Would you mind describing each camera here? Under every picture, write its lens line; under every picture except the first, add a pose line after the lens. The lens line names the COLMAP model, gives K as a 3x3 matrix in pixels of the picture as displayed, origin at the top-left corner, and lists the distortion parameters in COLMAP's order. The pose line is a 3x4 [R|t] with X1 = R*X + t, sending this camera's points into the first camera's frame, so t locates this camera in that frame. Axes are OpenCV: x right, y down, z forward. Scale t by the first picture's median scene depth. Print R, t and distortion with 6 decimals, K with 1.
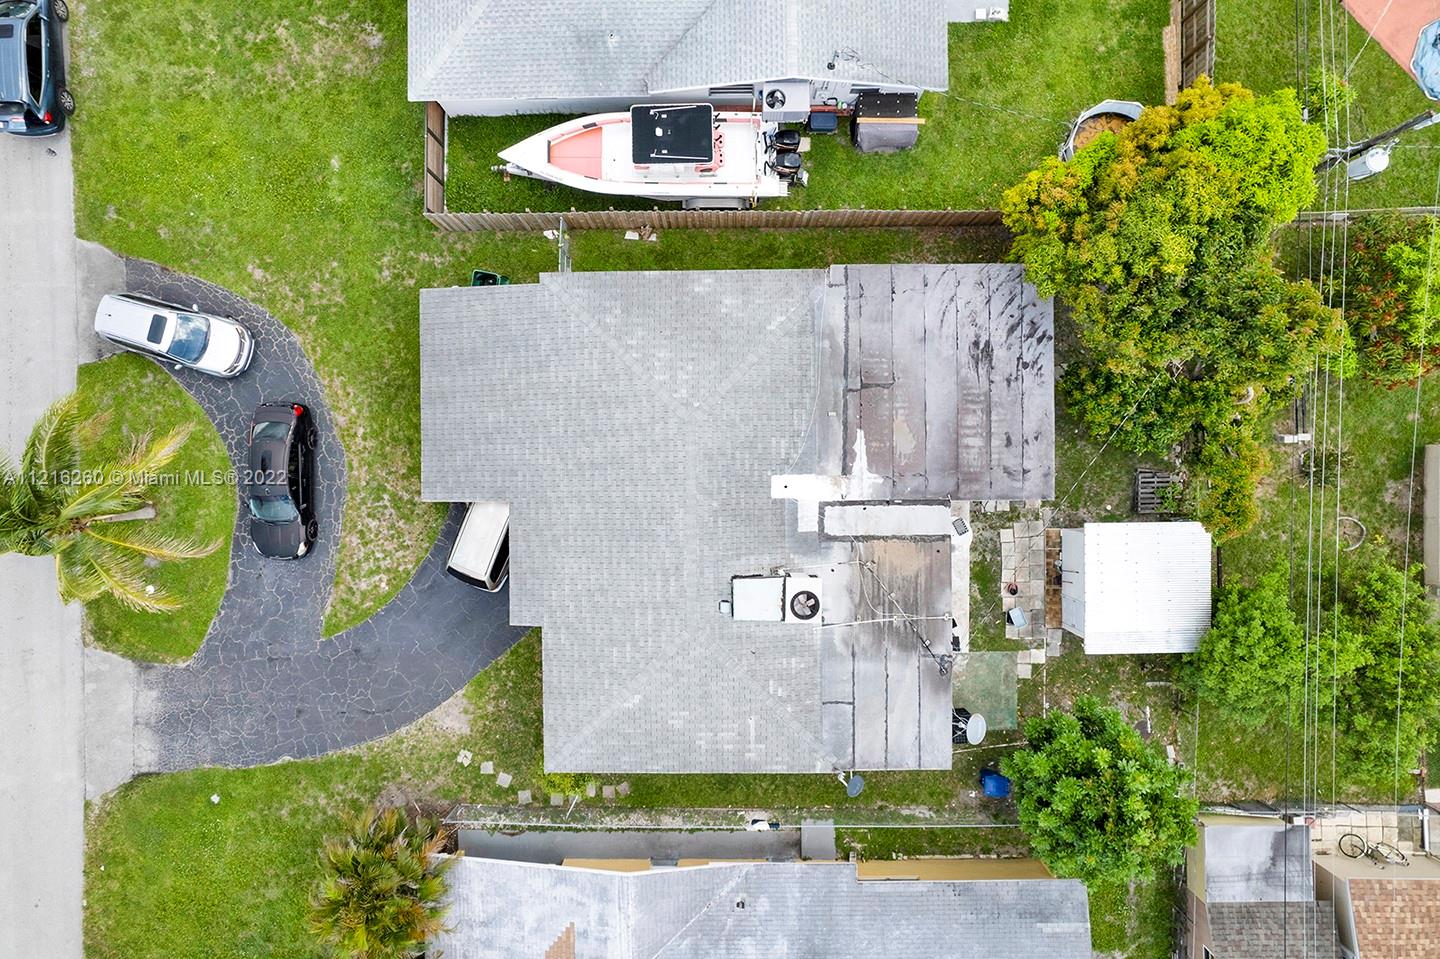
lens RADIAL K [[921.1, 0, 718.0], [0, 921.1, 480.1], [0, 0, 1]] dist [-0.074000, 0.068192]
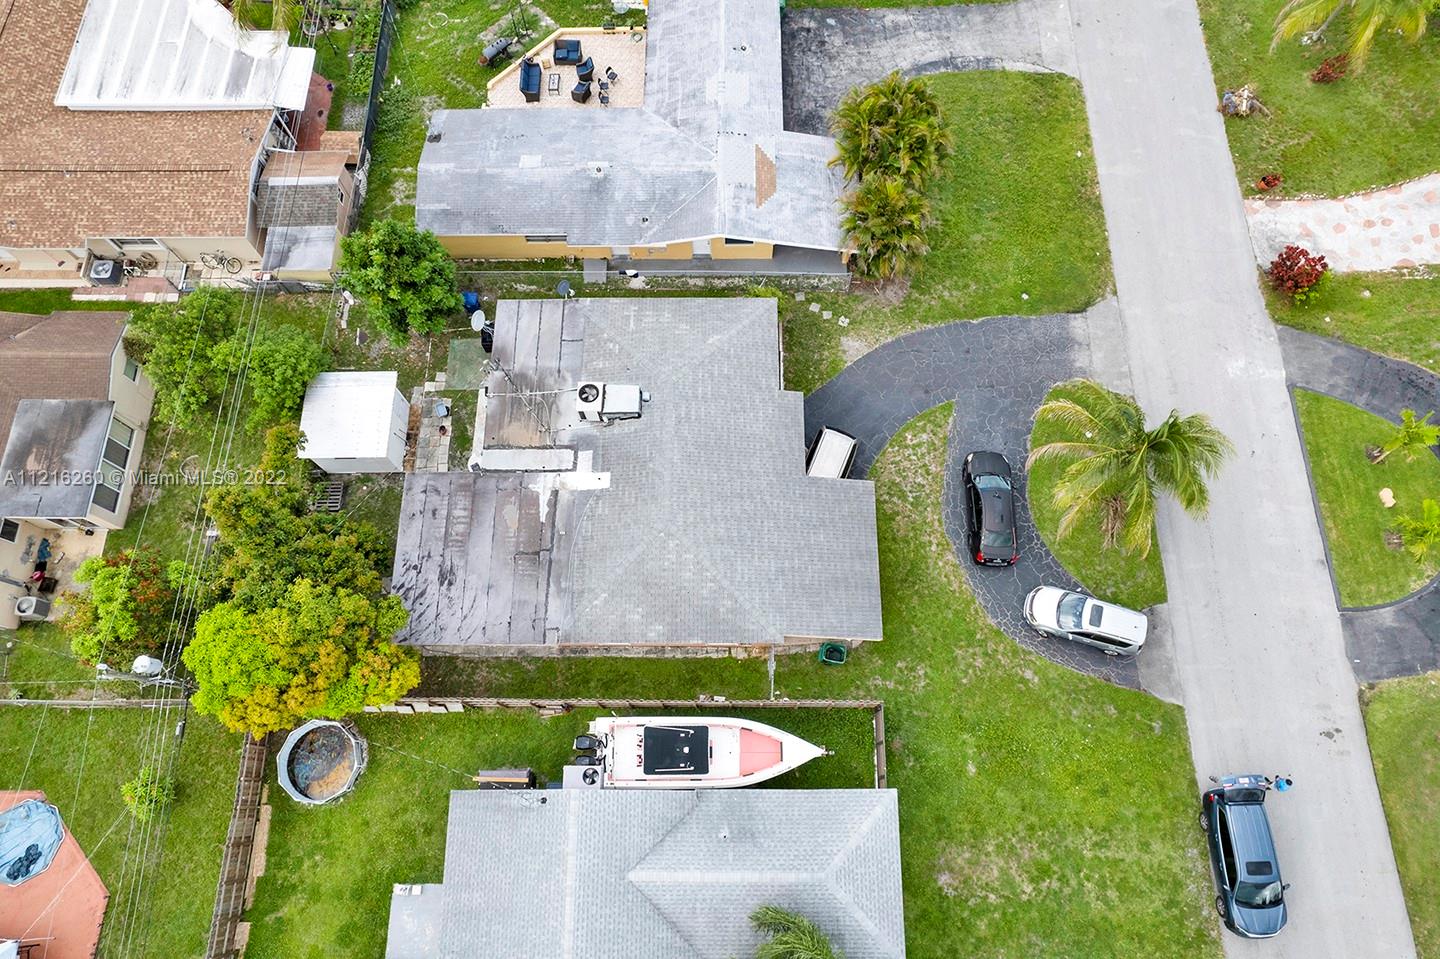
lens RADIAL K [[921.1, 0, 719.0], [0, 921.1, 474.2], [0, 0, 1]] dist [-0.074000, 0.068192]
pose [[-0.999738, -0.002507, 0.022735, -0.122643], [0.009826, -0.944651, 0.327930, -0.392085], [0.020654, 0.328067, 0.944429, -0.263830]]
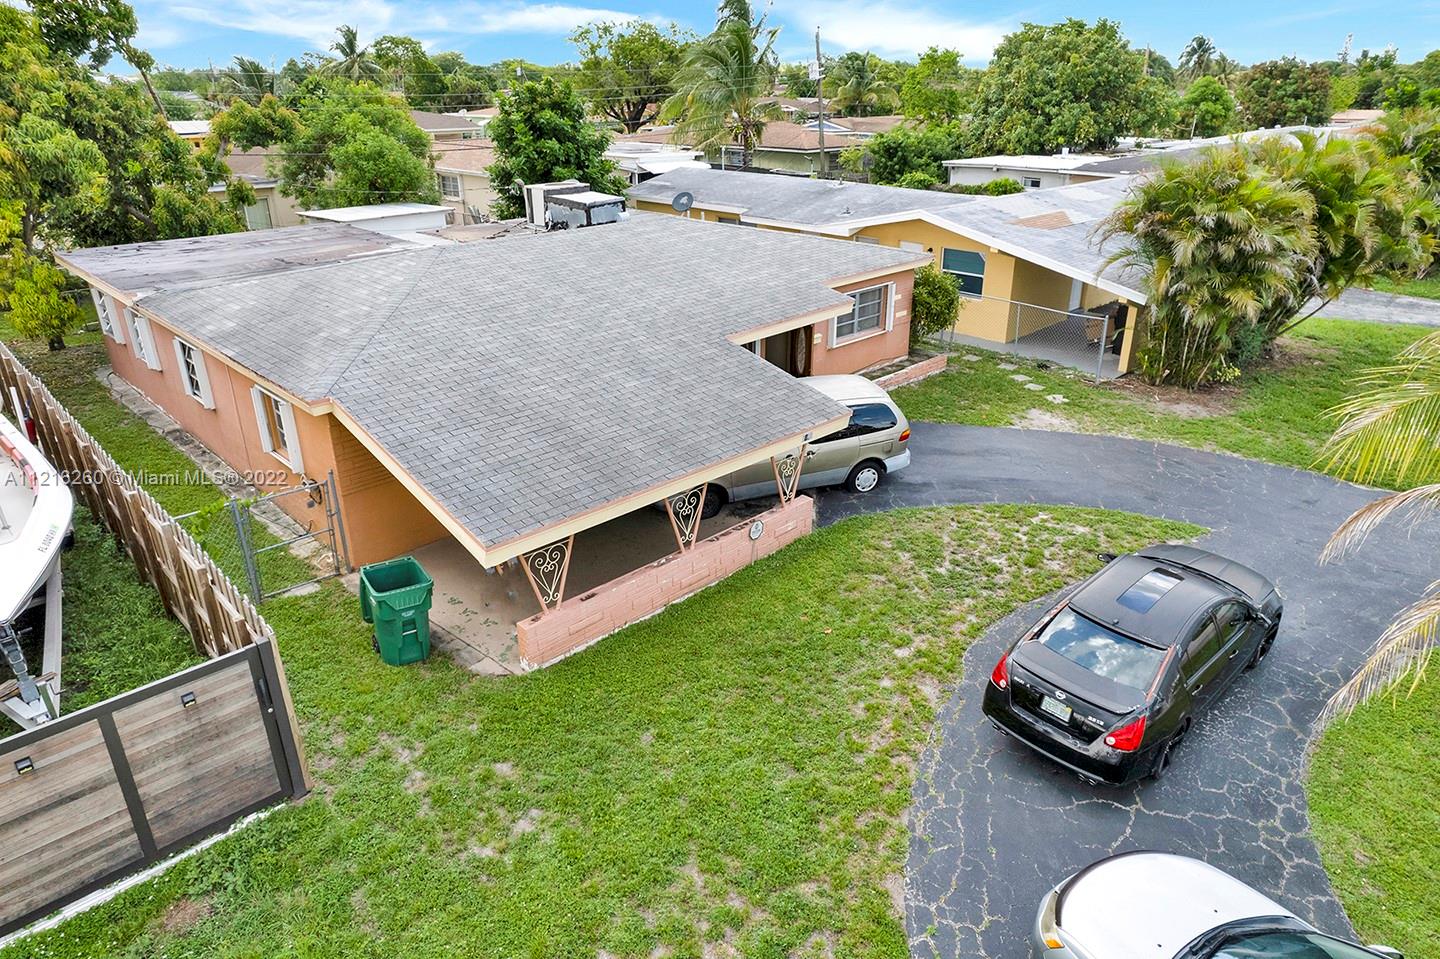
lens RADIAL K [[921.1, 0, 717.6], [0, 921.1, 476.1], [0, 0, 1]] dist [-0.074000, 0.068192]
pose [[-0.695048, -0.277220, 0.663369, -0.593573], [0.718647, -0.295280, 0.629568, -0.346450], [0.021351, 0.914308, 0.404457, 0.791820]]
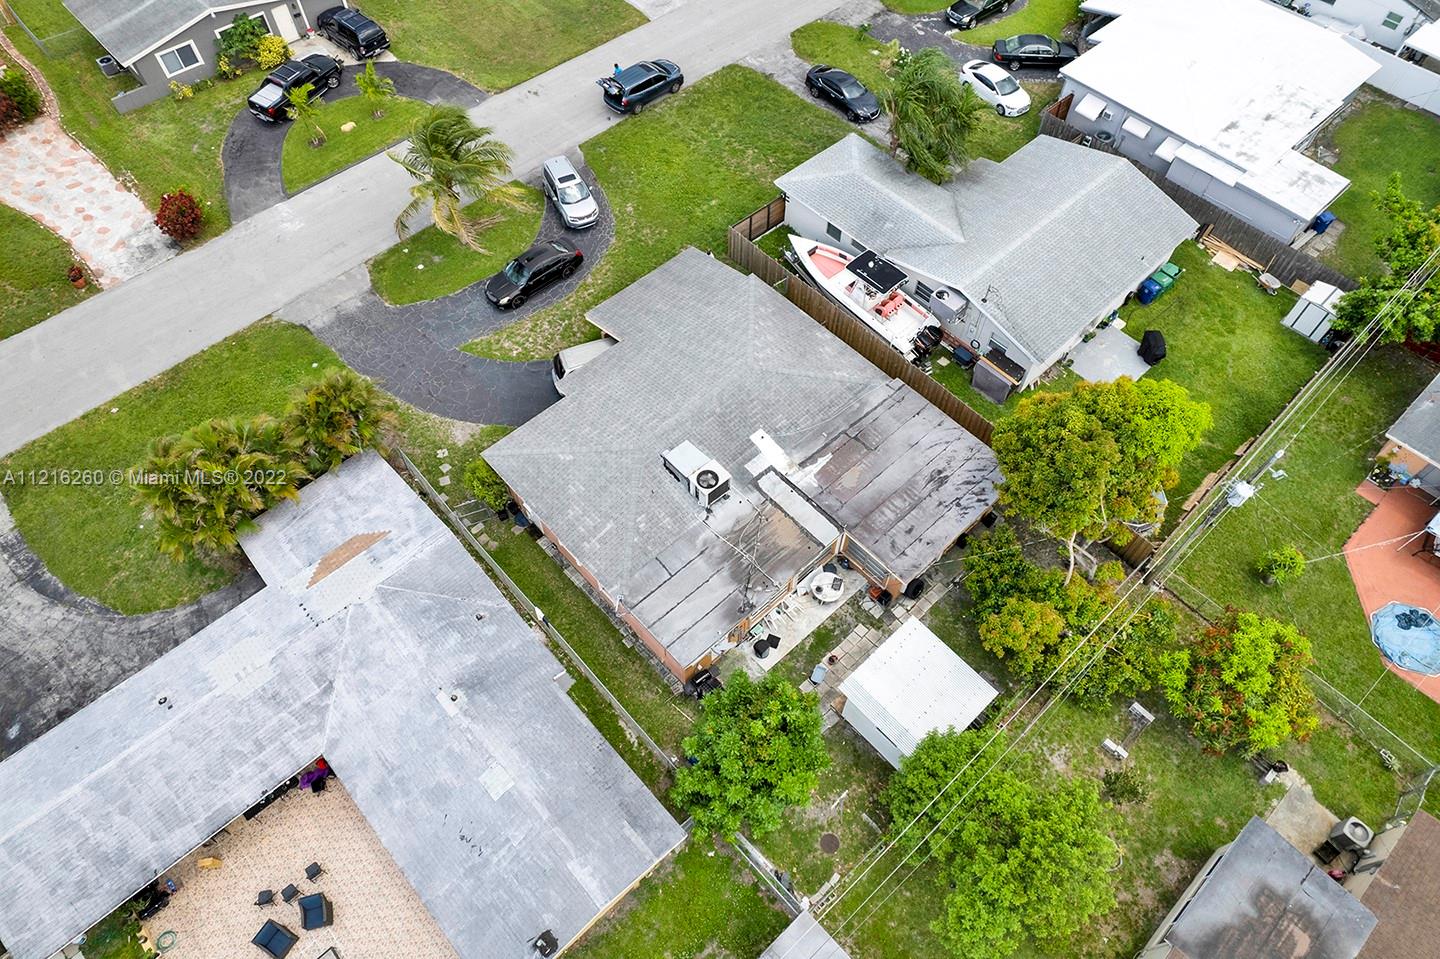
lens RADIAL K [[921.1, 0, 718.1], [0, 921.1, 476.3], [0, 0, 1]] dist [-0.074000, 0.068192]
pose [[0.670655, 0.625752, -0.398317, 0.548705], [-0.741515, 0.551487, -0.382123, 0.548125], [-0.019448, 0.551630, 0.833862, -0.087894]]
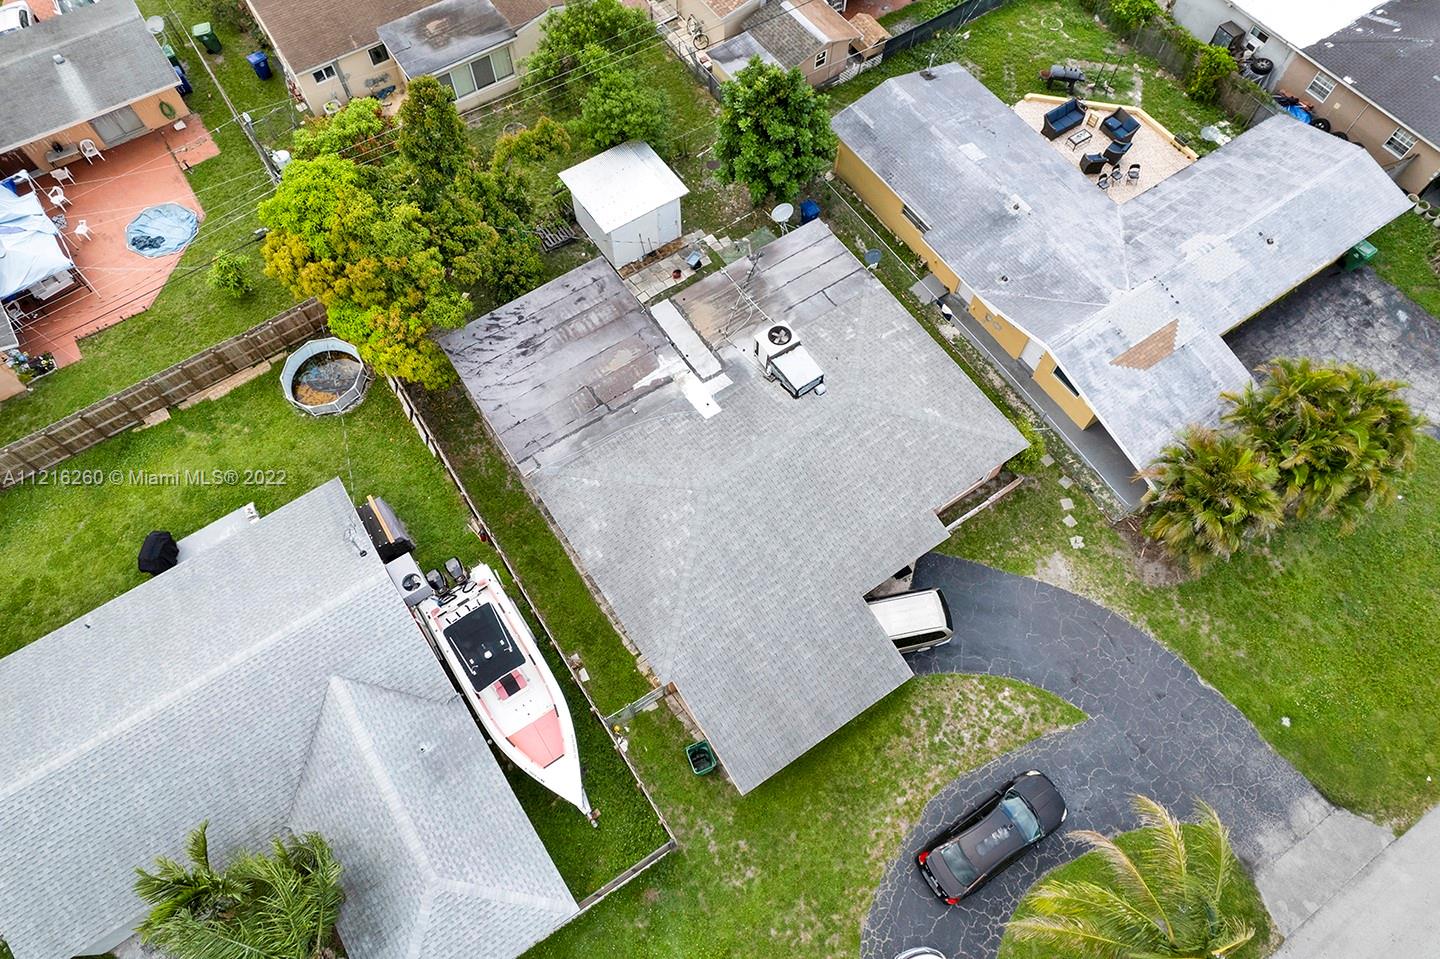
lens RADIAL K [[921.1, 0, 720.3], [0, 921.1, 475.9], [0, 0, 1]] dist [-0.074000, 0.068192]
pose [[-0.551817, -0.742749, 0.379239, -0.409101], [0.833800, -0.500414, 0.233160, -0.272622], [0.016597, 0.444871, 0.895441, -0.016209]]
